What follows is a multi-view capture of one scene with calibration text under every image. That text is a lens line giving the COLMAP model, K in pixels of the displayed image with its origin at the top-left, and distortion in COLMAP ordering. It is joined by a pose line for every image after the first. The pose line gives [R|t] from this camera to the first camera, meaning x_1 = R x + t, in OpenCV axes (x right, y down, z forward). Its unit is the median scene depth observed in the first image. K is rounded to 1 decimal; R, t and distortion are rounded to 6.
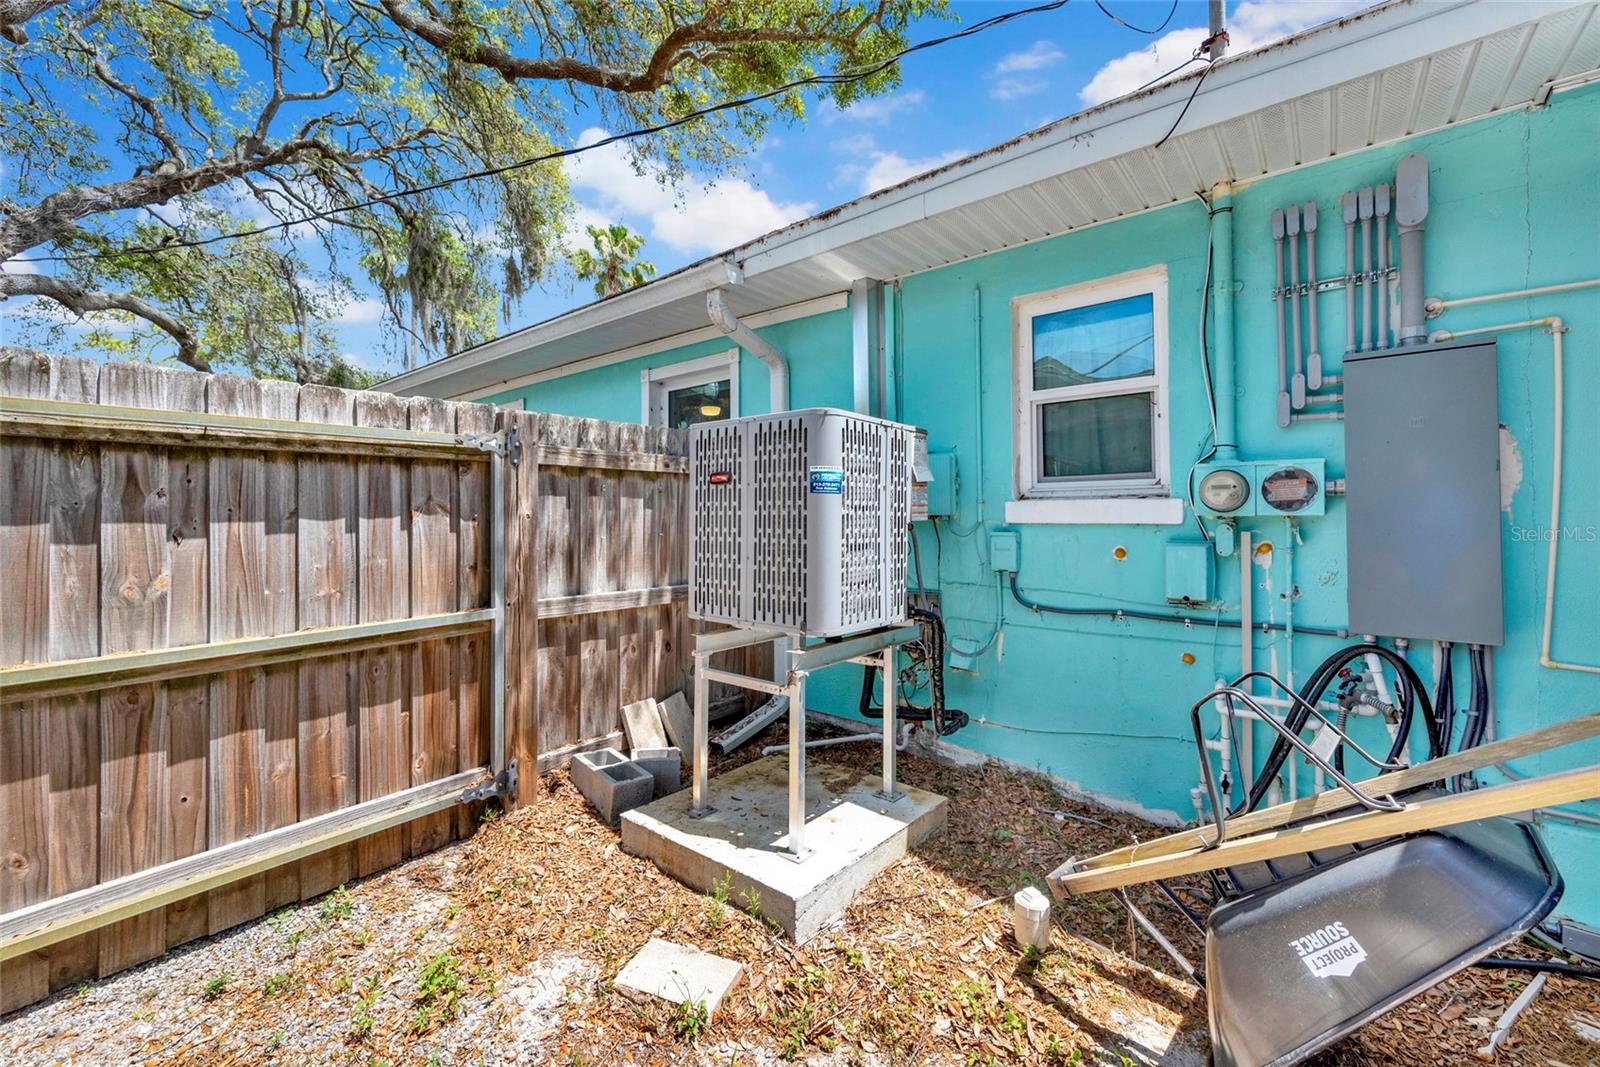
lens RADIAL K [[652.1, 0, 793.9], [0, 652.1, 493.8], [0, 0, 1]] dist [-0.001839, -0.000095]
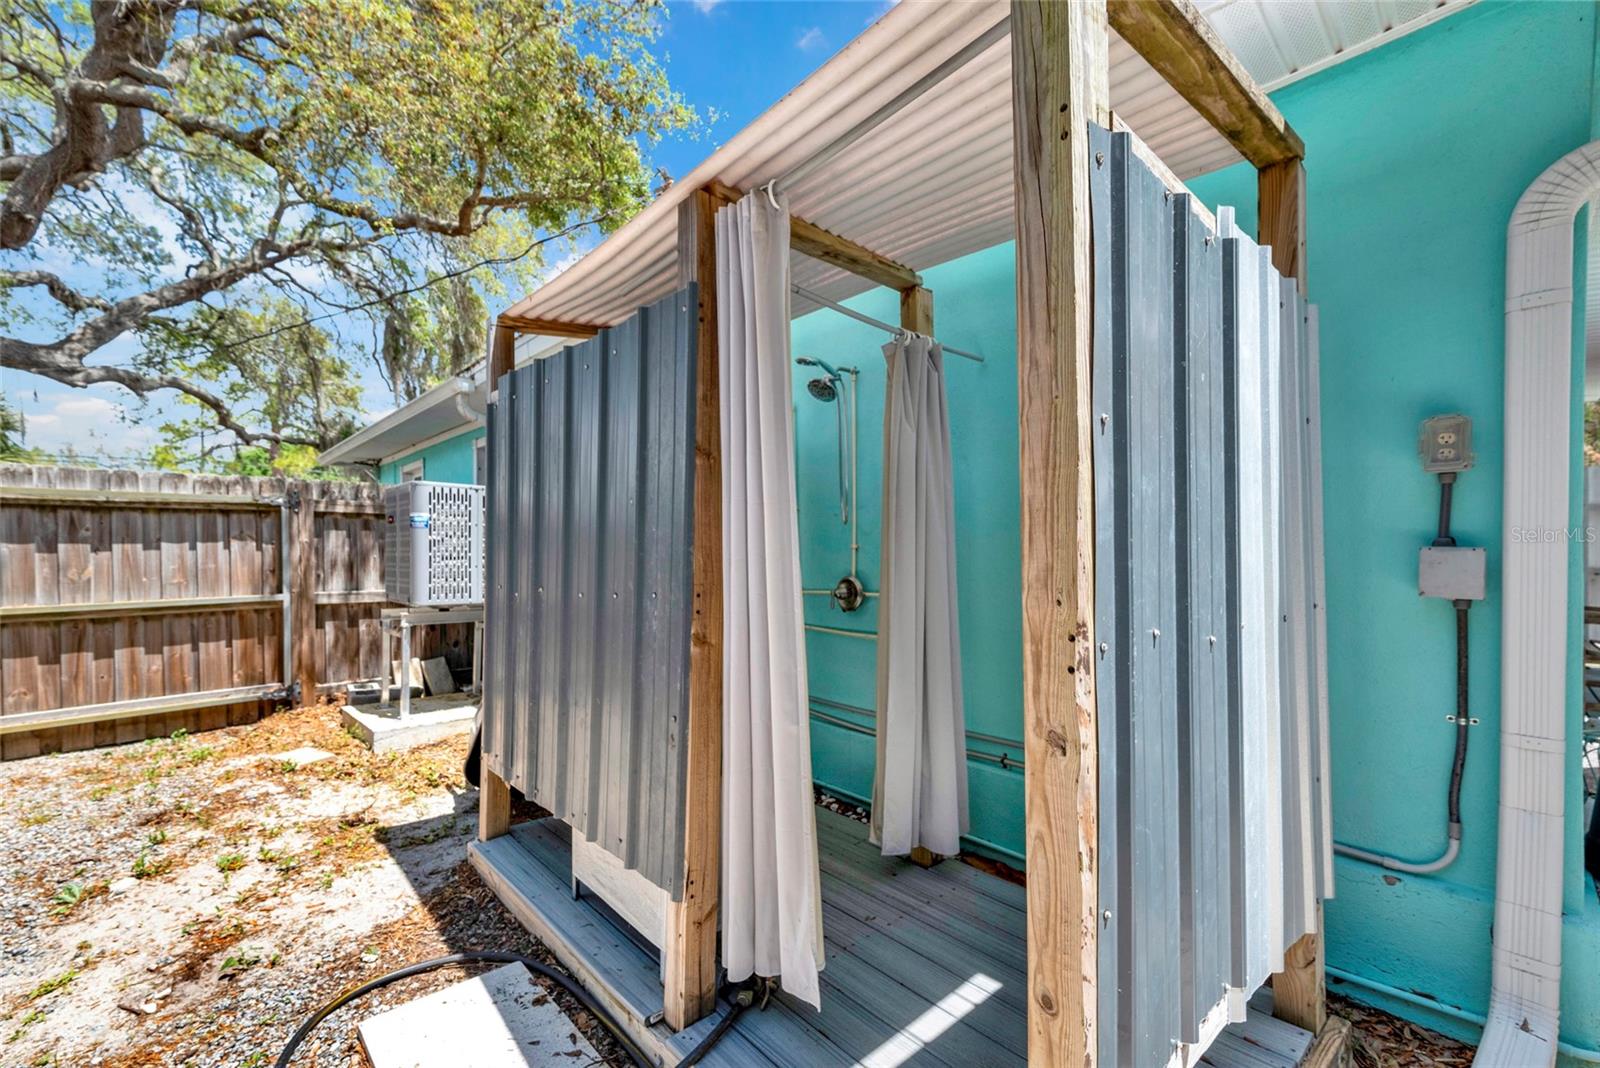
lens RADIAL K [[692.9, 0, 804.6], [0, 692.9, 549.6], [0, 0, 1]] dist [0.003169, 0.000312]
pose [[0.992930, -0.001301, -0.118693, 1.296072], [0.004743, 0.999576, 0.028724, 0.008554], [0.118606, -0.029084, 0.992515, -0.773732]]
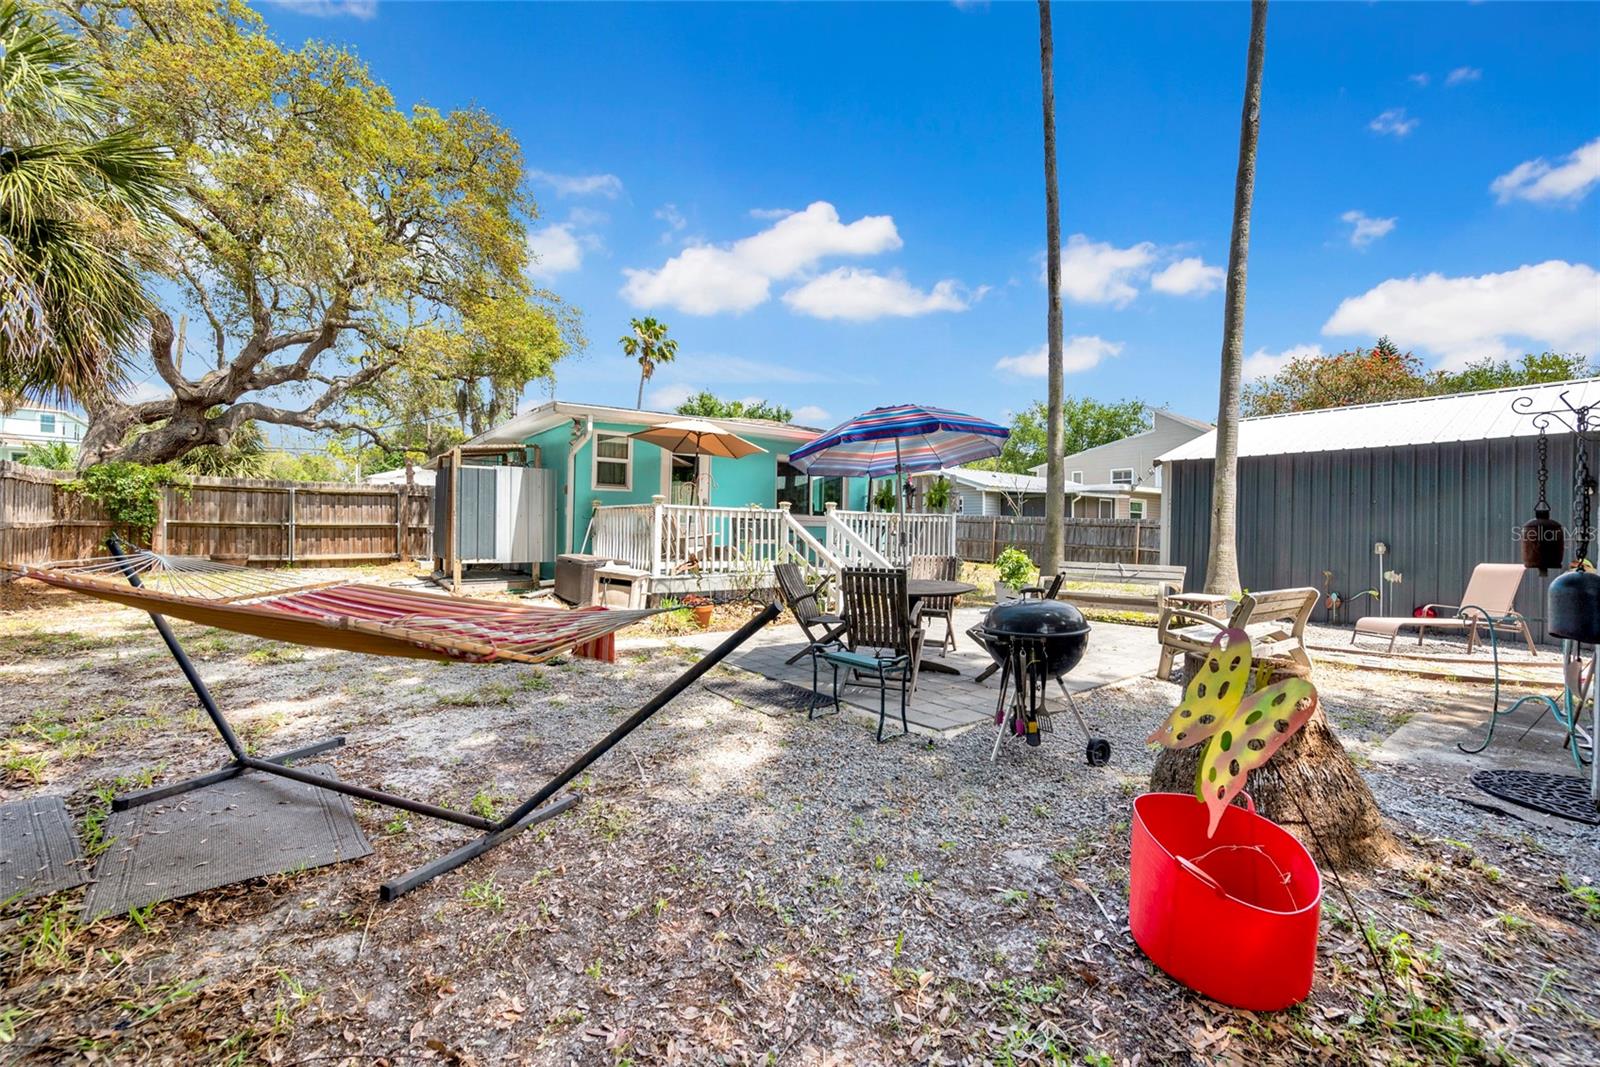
lens RADIAL K [[651.5, 0, 804.7], [0, 651.5, 513.8], [0, 0, 1]] dist [0.000306, -0.000009]
pose [[0.974599, 0.007176, -0.223841, 4.422455], [-0.004023, 0.999886, 0.014540, 0.012351], [0.223920, -0.013270, 0.974517, -3.833714]]
